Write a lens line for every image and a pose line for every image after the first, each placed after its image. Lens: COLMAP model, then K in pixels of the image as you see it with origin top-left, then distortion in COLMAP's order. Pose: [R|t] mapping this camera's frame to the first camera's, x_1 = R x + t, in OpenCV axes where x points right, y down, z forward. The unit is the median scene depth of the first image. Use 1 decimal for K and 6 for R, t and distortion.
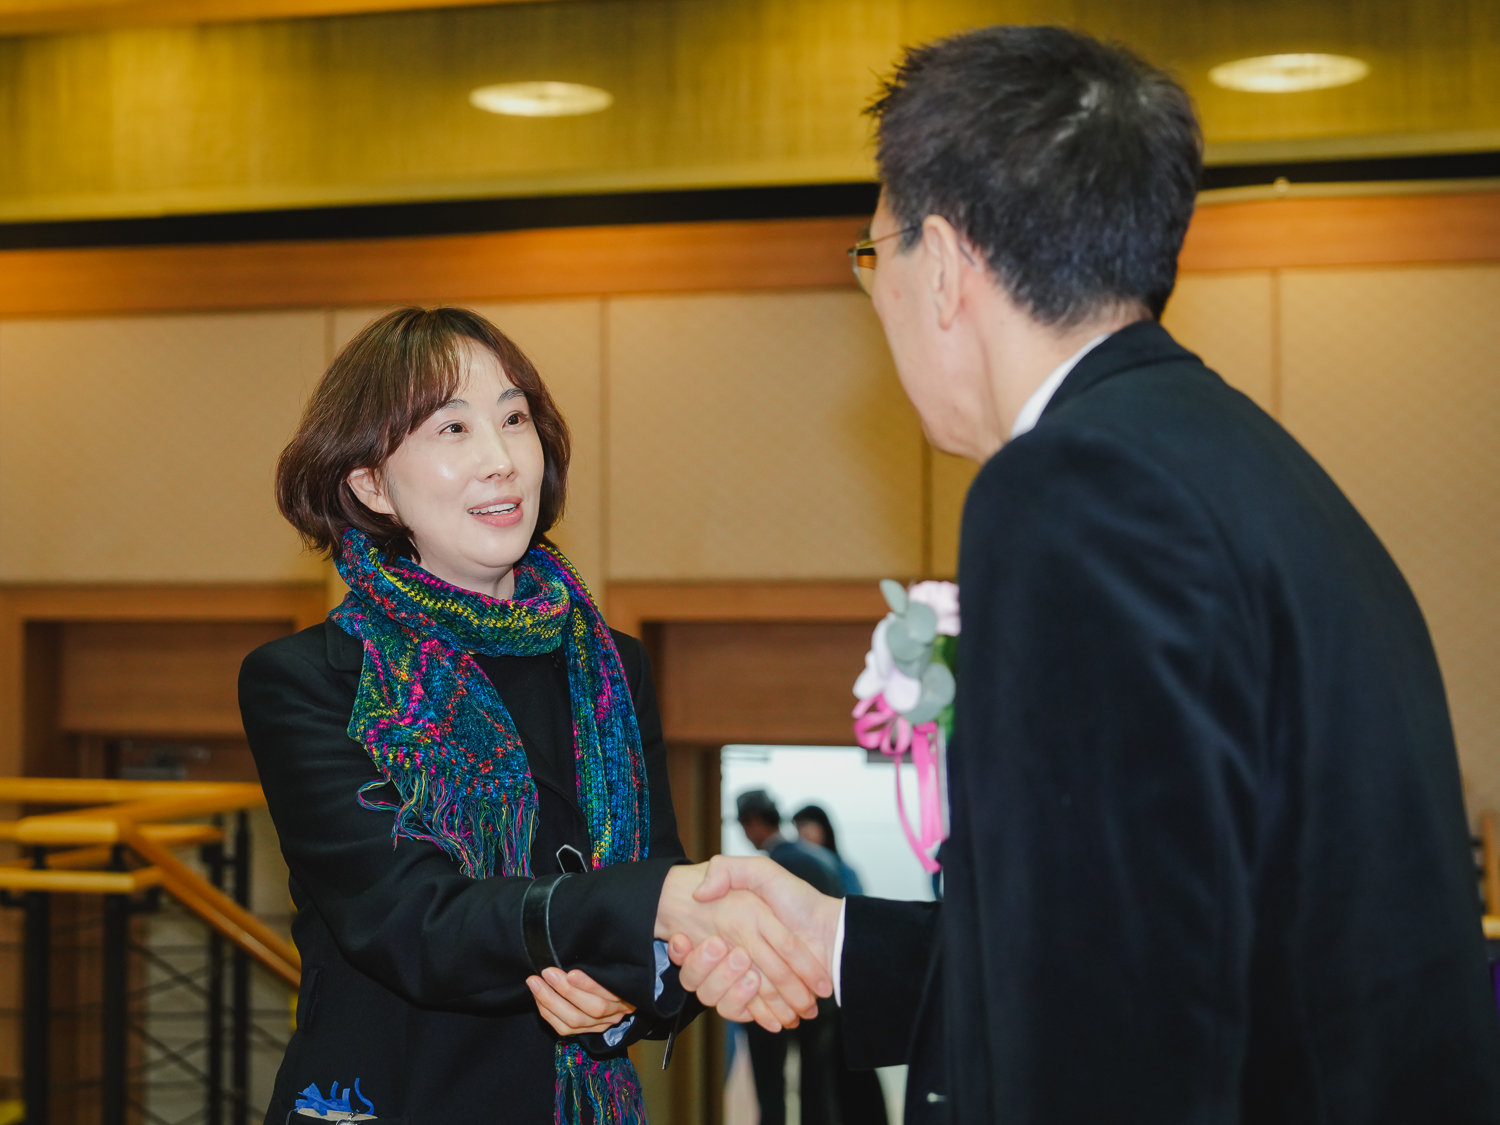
lens RADIAL K [[2273.4, 0, 750.0], [0, 2273.4, 562.5], [0, 0, 1]] dist [0.003223, -0.004743]
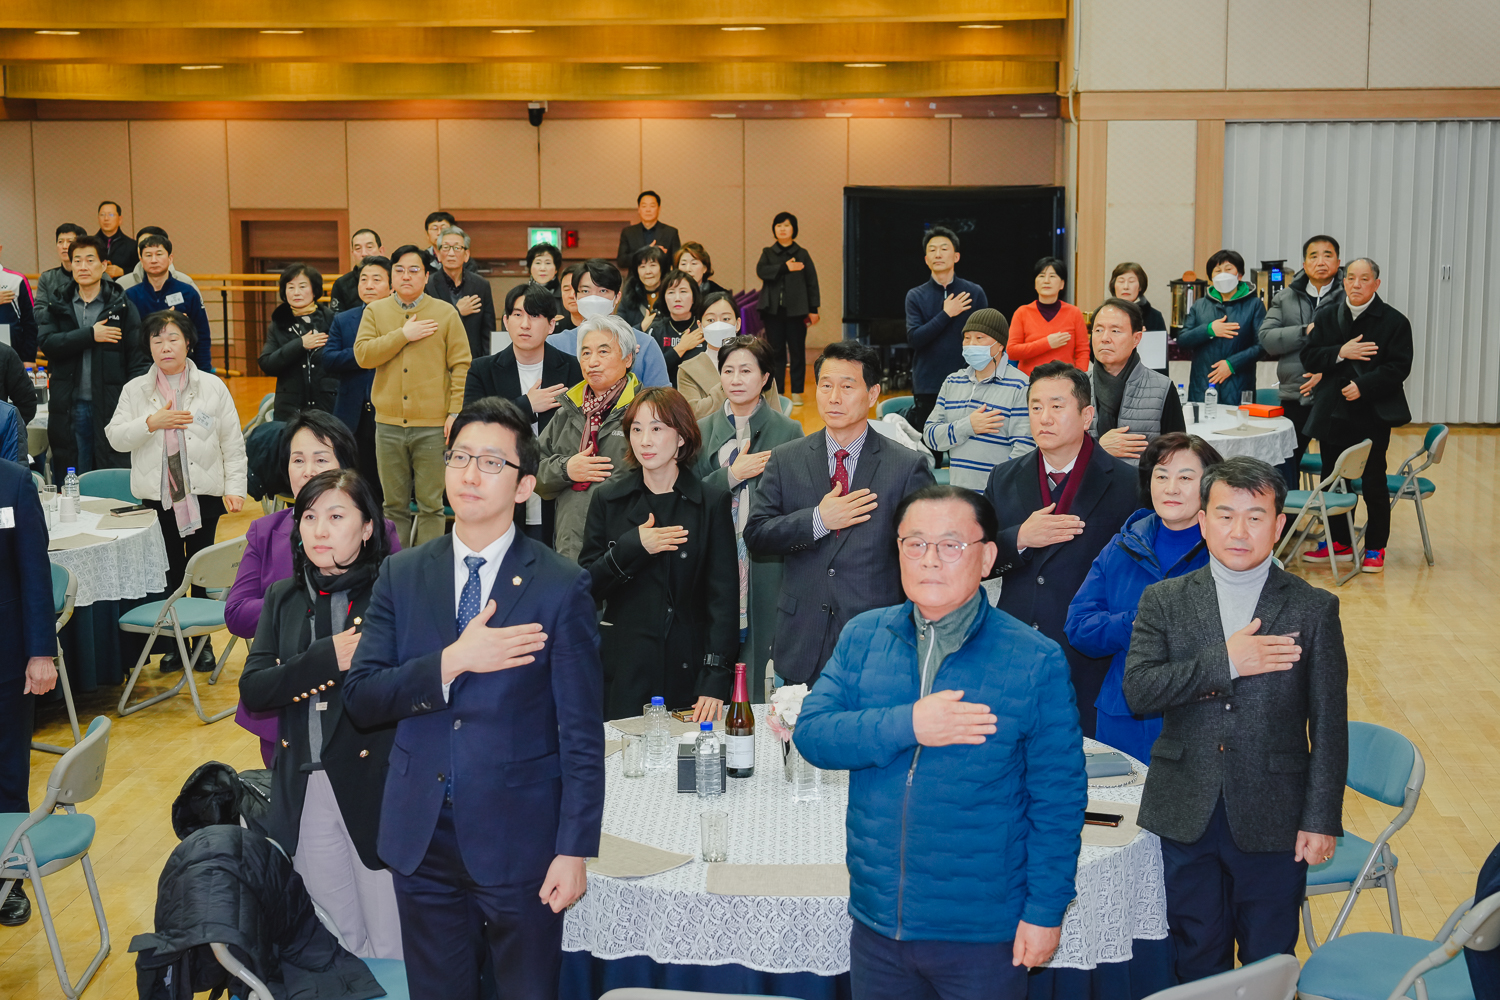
lens RADIAL K [[2236.6, 0, 750.0], [0, 2236.6, 500.0], [0, 0, 1]] dist [0.015577, 0.044278]
pose [[0.981127, -0.033859, 0.190378, -0.250417], [-0.004101, 0.980685, 0.195552, -0.209910], [-0.193322, -0.192642, 0.962037, -2.224992]]
